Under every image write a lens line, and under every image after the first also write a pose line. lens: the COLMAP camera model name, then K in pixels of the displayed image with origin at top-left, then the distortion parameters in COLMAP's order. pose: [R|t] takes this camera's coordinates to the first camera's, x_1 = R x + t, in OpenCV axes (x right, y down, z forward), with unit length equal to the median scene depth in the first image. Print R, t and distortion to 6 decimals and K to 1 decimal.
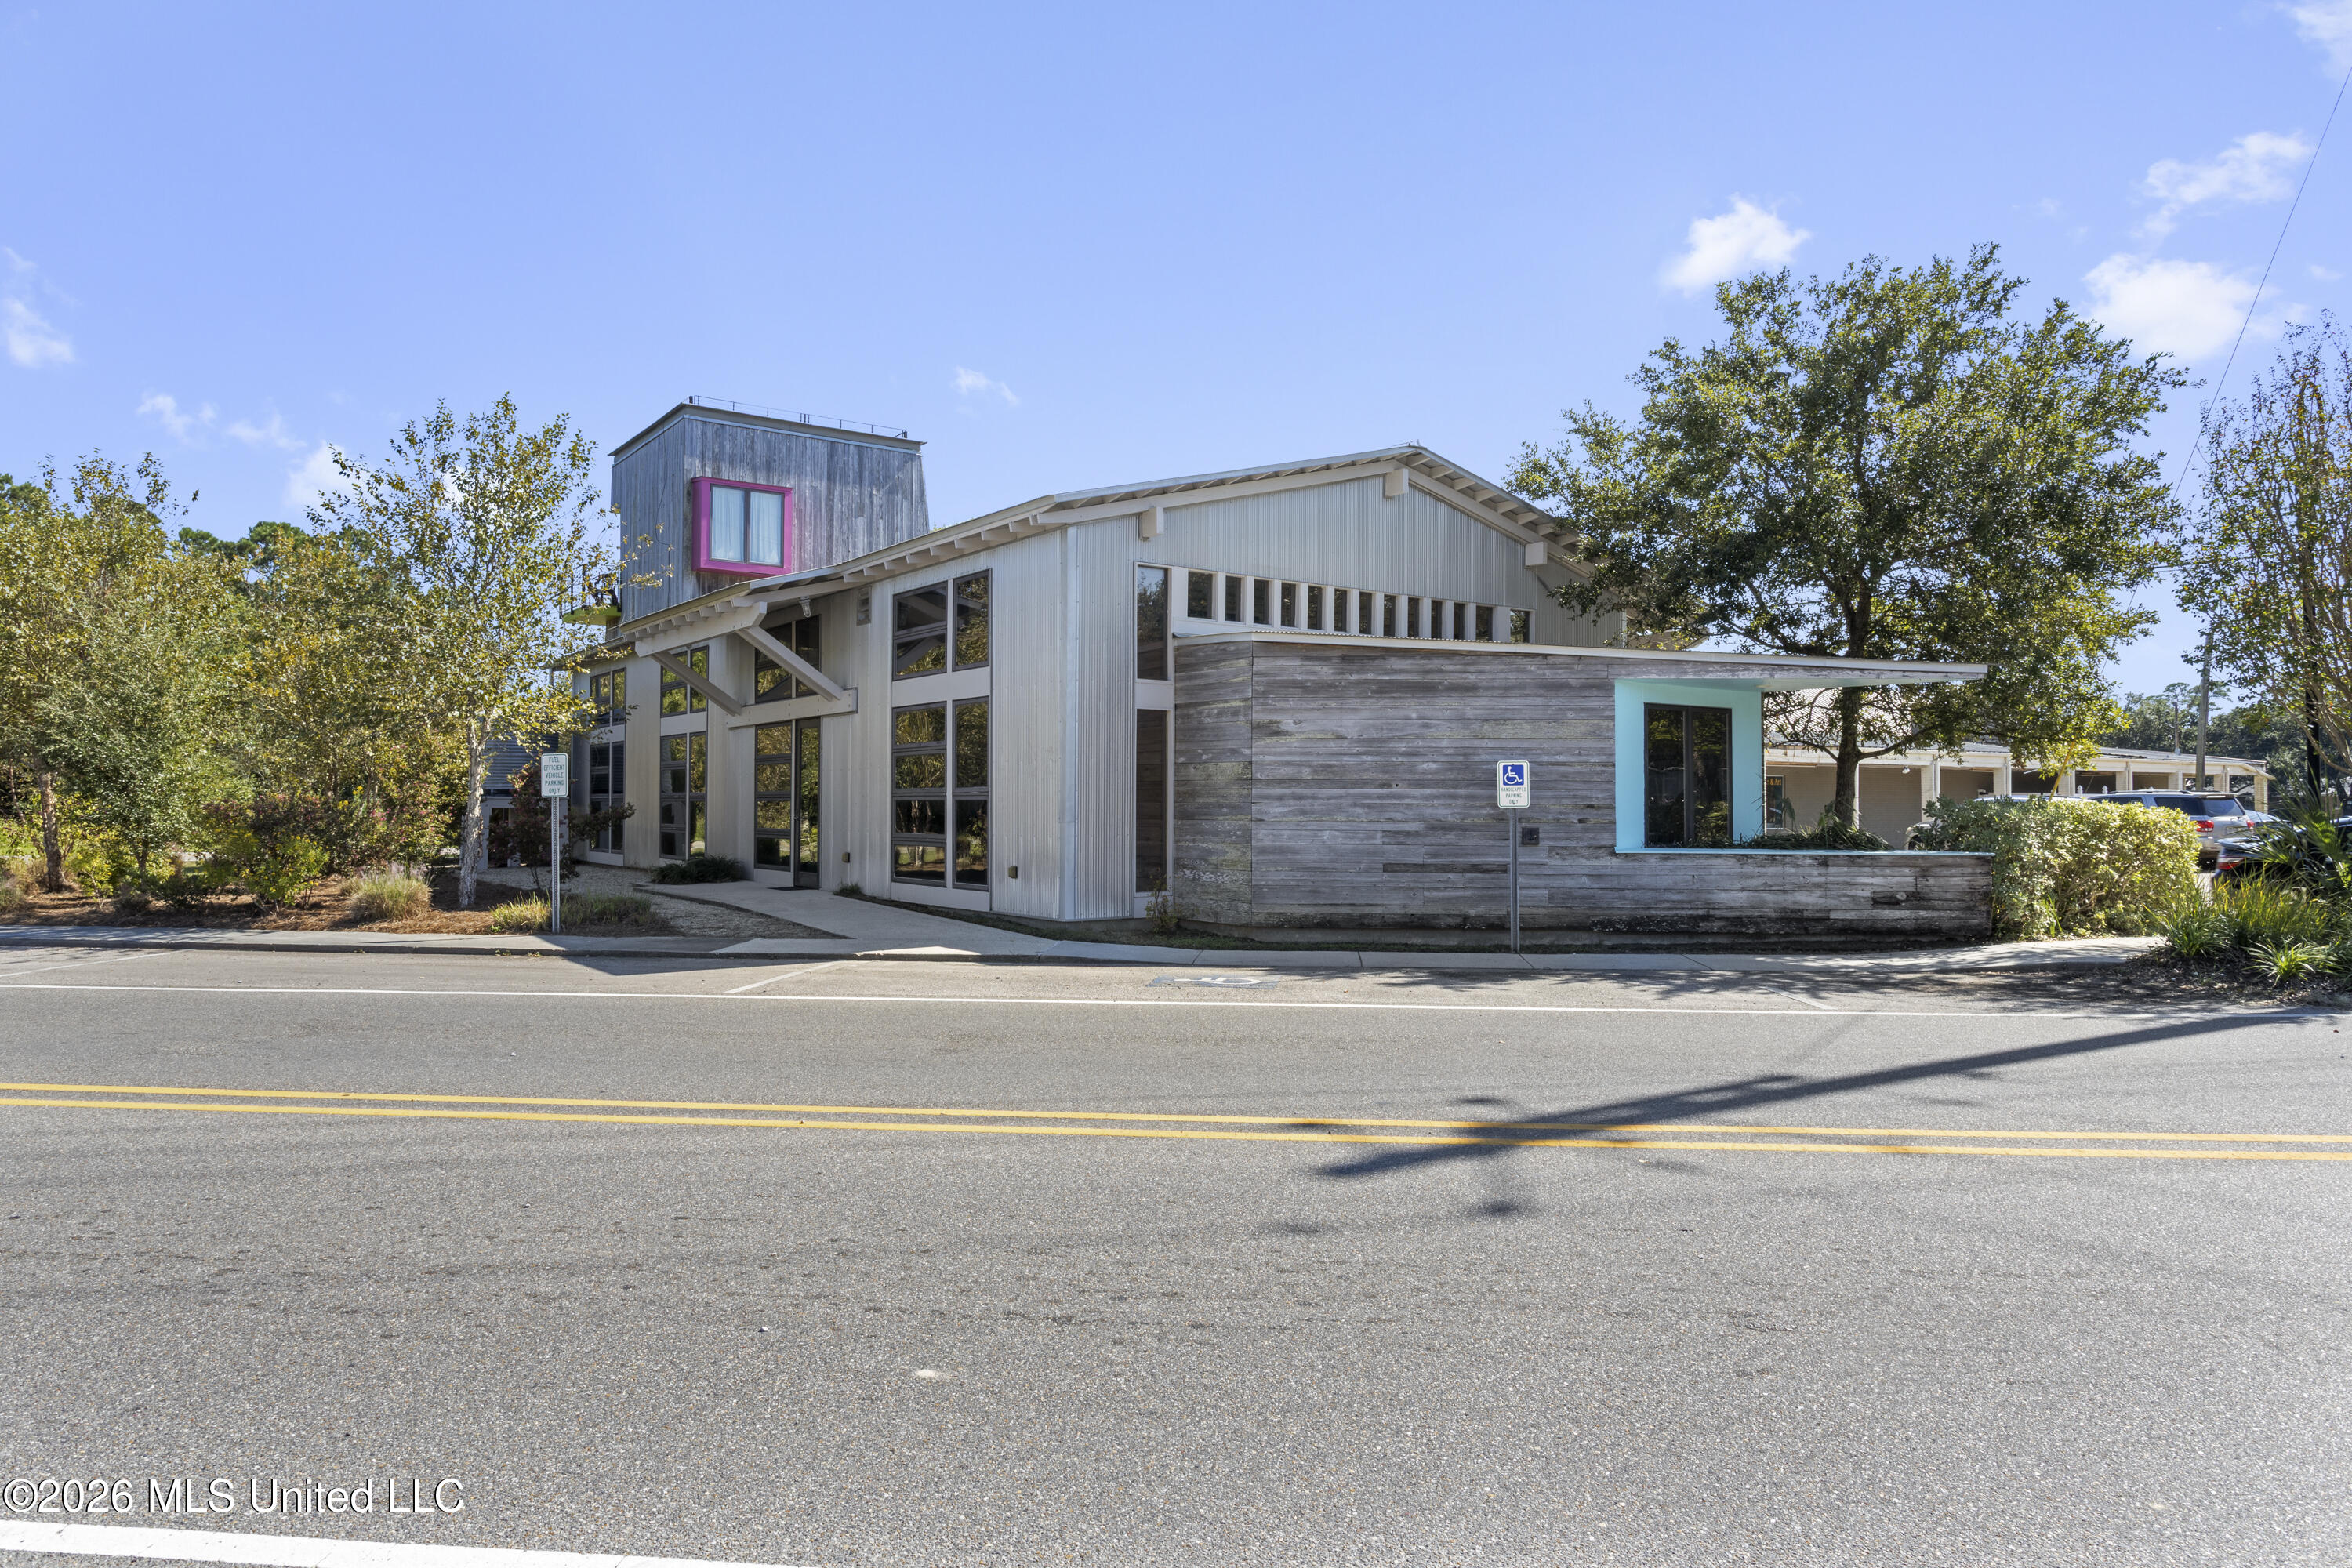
lens RADIAL K [[1529.2, 0, 1176.0], [0, 1529.2, 784.0], [0, 0, 1]] dist [0.030519, 0.000425]
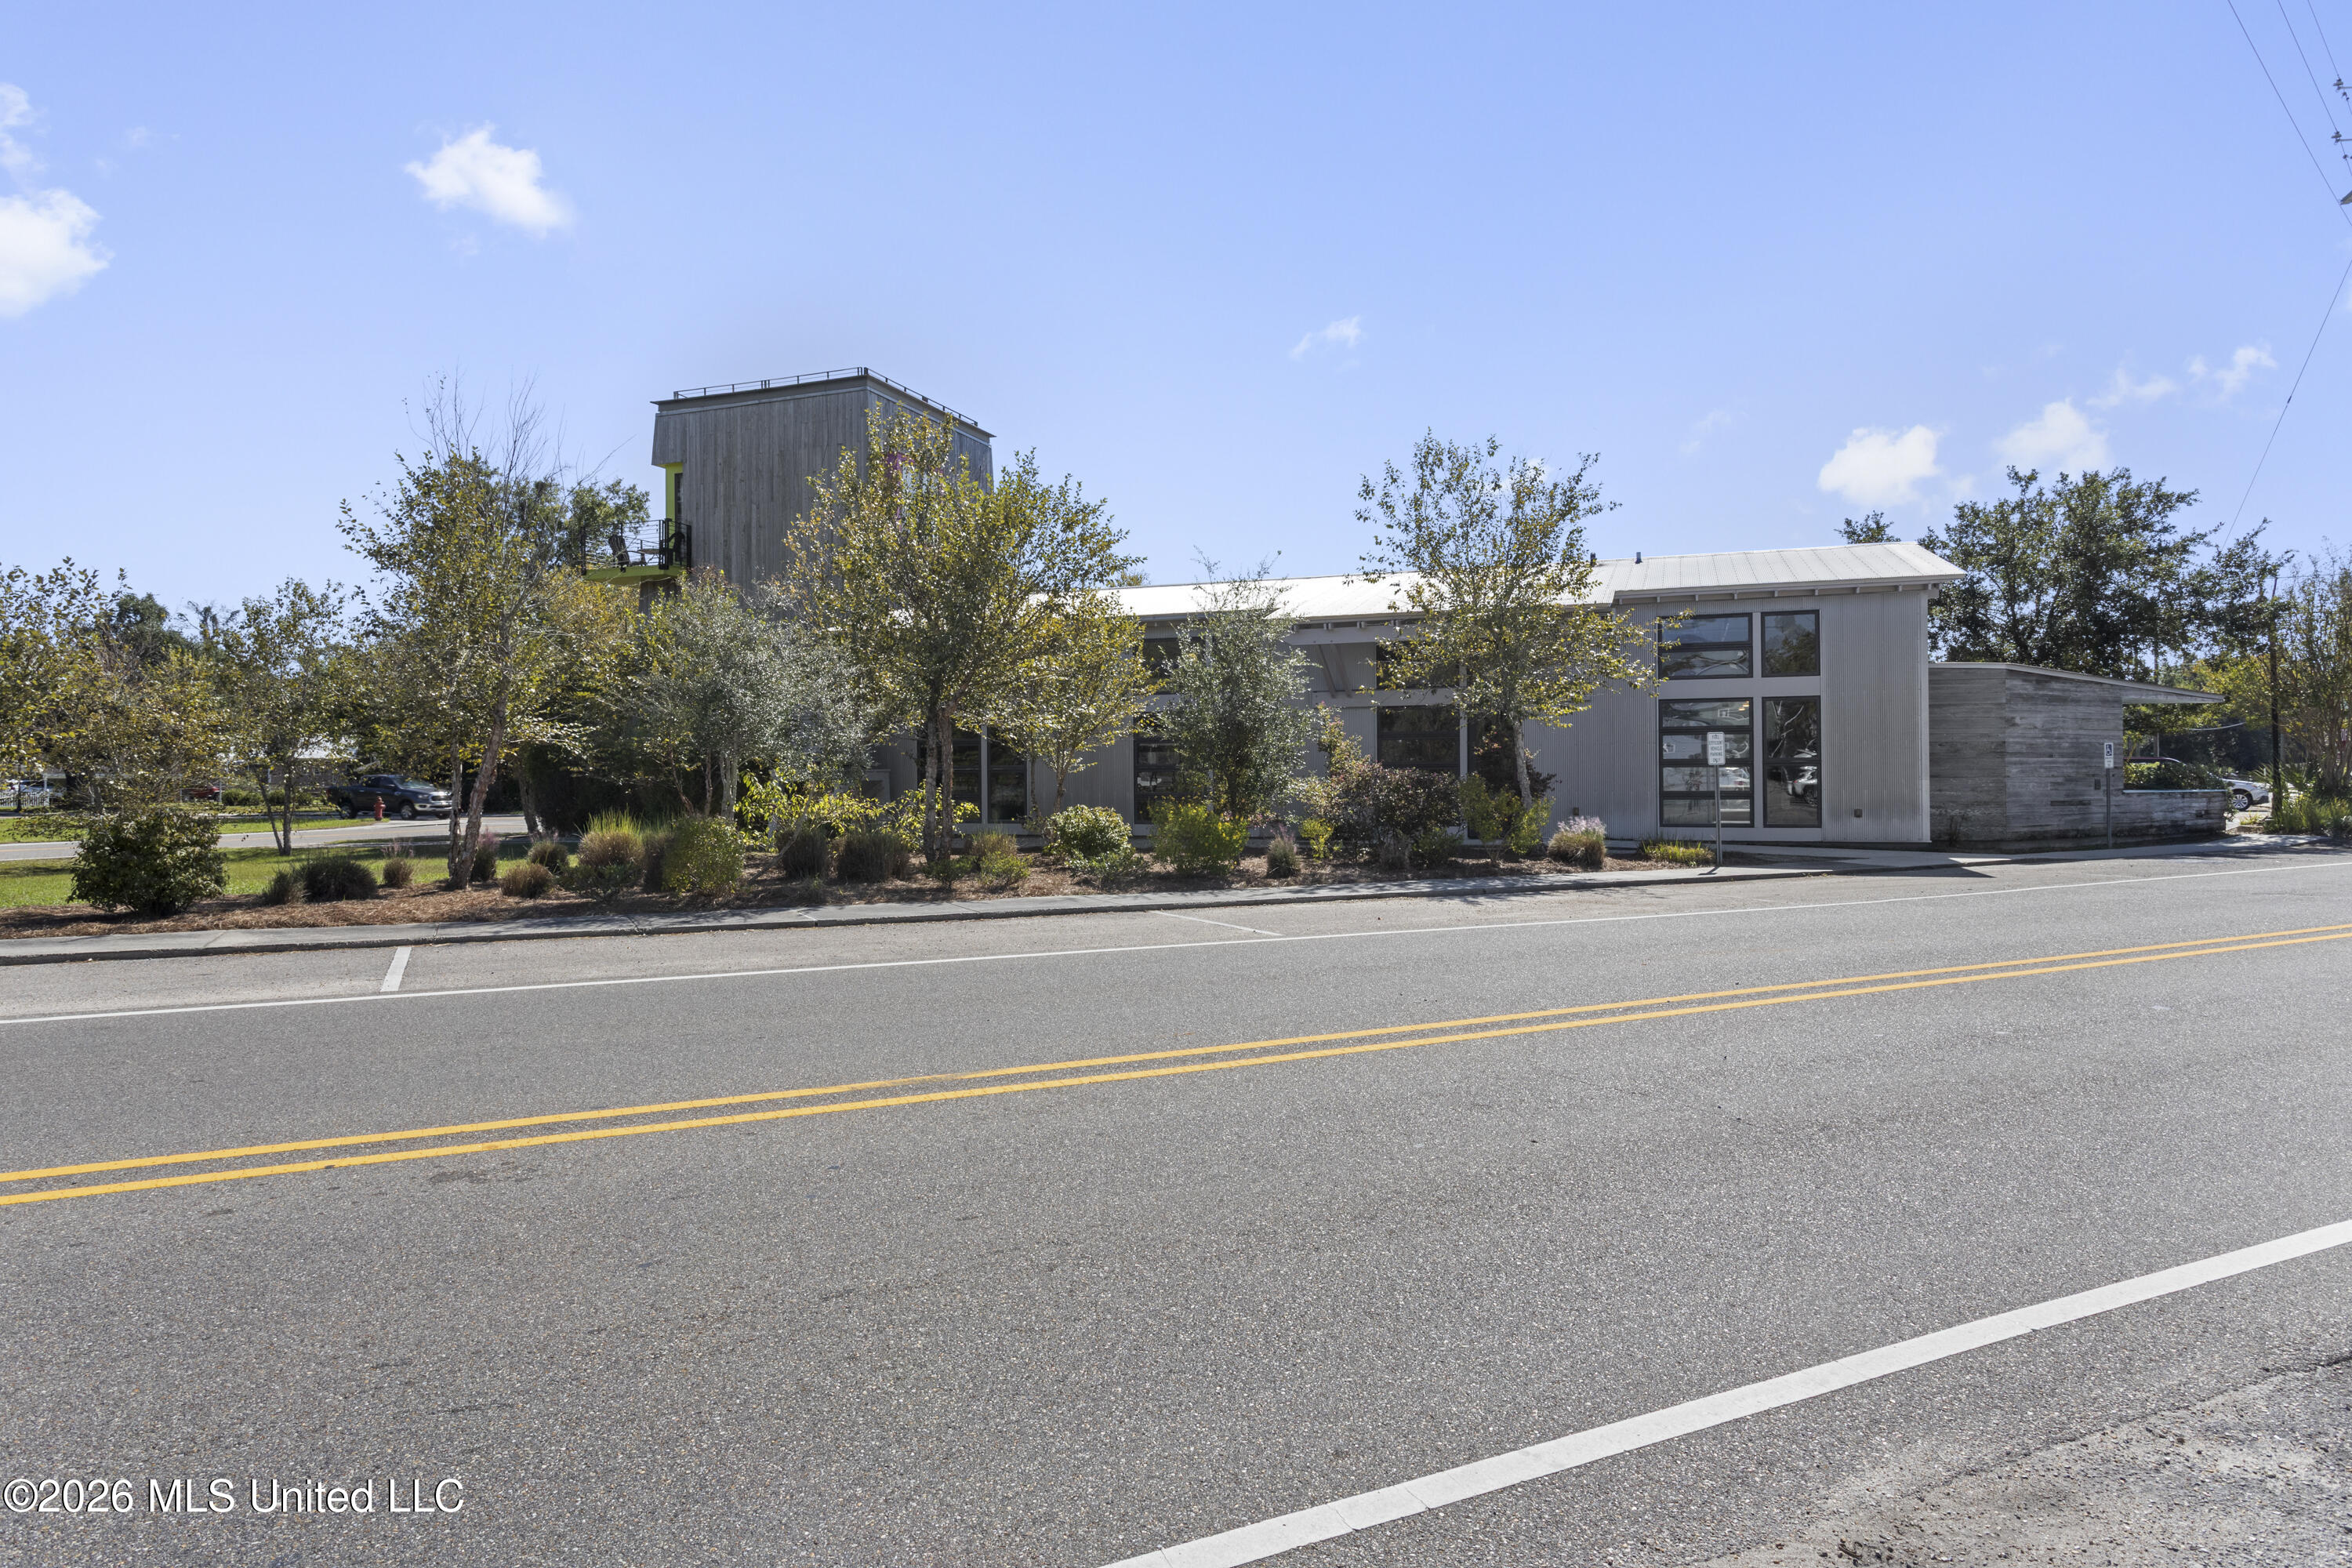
lens RADIAL K [[1466.5, 0, 1176.0], [0, 1466.5, 784.0], [0, 0, 1]] dist [-0.000536, -0.000160]
pose [[0.822396, -0.010532, 0.568818, -1.598406], [-0.001314, 0.999791, 0.020411, 0.000161], [-0.568914, -0.017533, 0.822210, 0.202081]]
